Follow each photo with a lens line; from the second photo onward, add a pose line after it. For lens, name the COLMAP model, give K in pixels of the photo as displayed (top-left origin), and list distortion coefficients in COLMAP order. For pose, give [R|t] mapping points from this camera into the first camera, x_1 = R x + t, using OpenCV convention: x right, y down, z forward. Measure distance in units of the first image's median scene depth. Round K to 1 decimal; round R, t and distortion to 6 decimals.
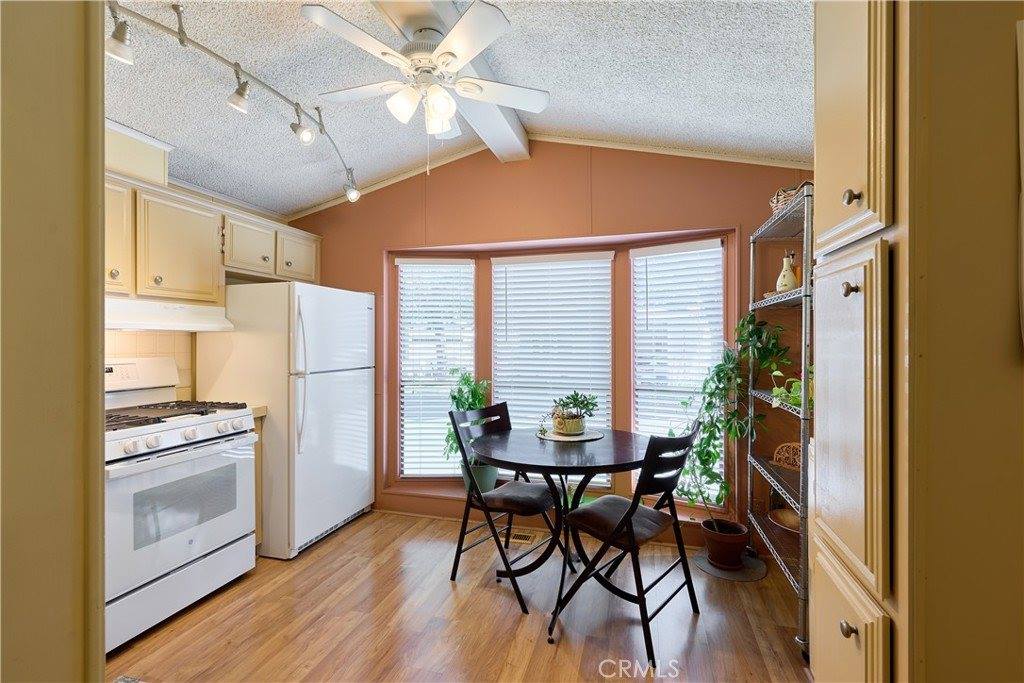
lens RADIAL K [[452.3, 0, 510.5], [0, 452.3, 337.3], [0, 0, 1]] dist [-0.000499, -0.000311]
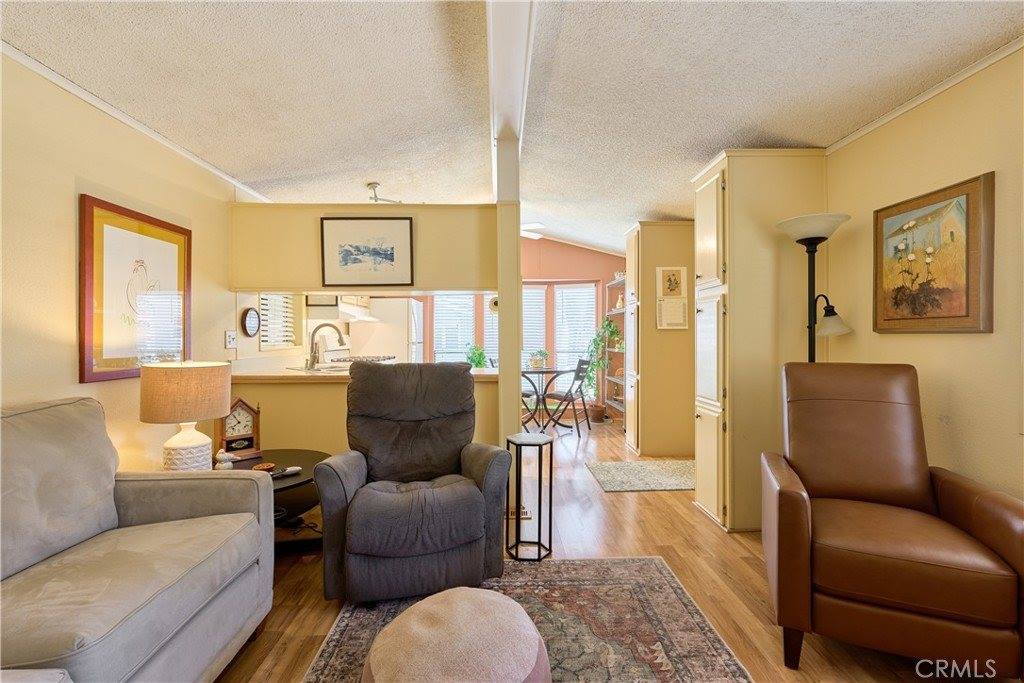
lens RADIAL K [[454.8, 0, 511.0], [0, 454.8, 331.5], [0, 0, 1]] dist [-0.000024, -0.000123]
pose [[0.951353, 0.002709, 0.308090, -0.678606], [-0.000990, 0.999983, -0.005735, 0.039101], [-0.308100, 0.005151, 0.951340, -1.110951]]
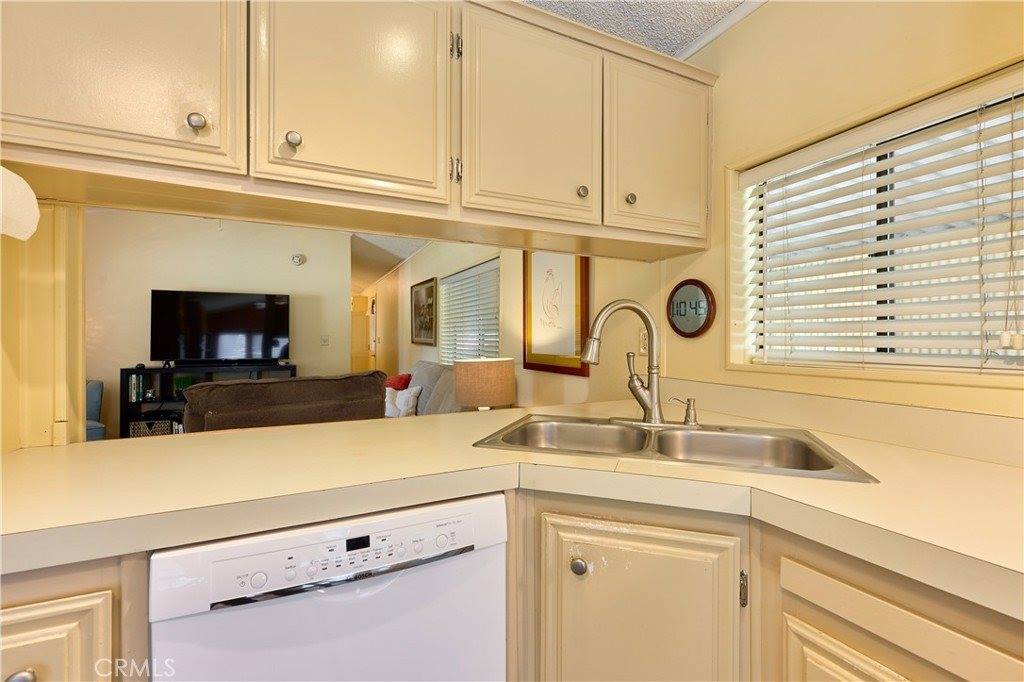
lens RADIAL K [[448.5, 0, 511.0], [0, 448.5, 339.1], [0, 0, 1]] dist [-0.001803, -0.000115]
pose [[-0.744776, 0.004540, -0.667299, -0.368501], [0.005956, 0.999982, 0.000156, 0.049091], [0.667288, -0.003859, -0.744790, 0.622467]]
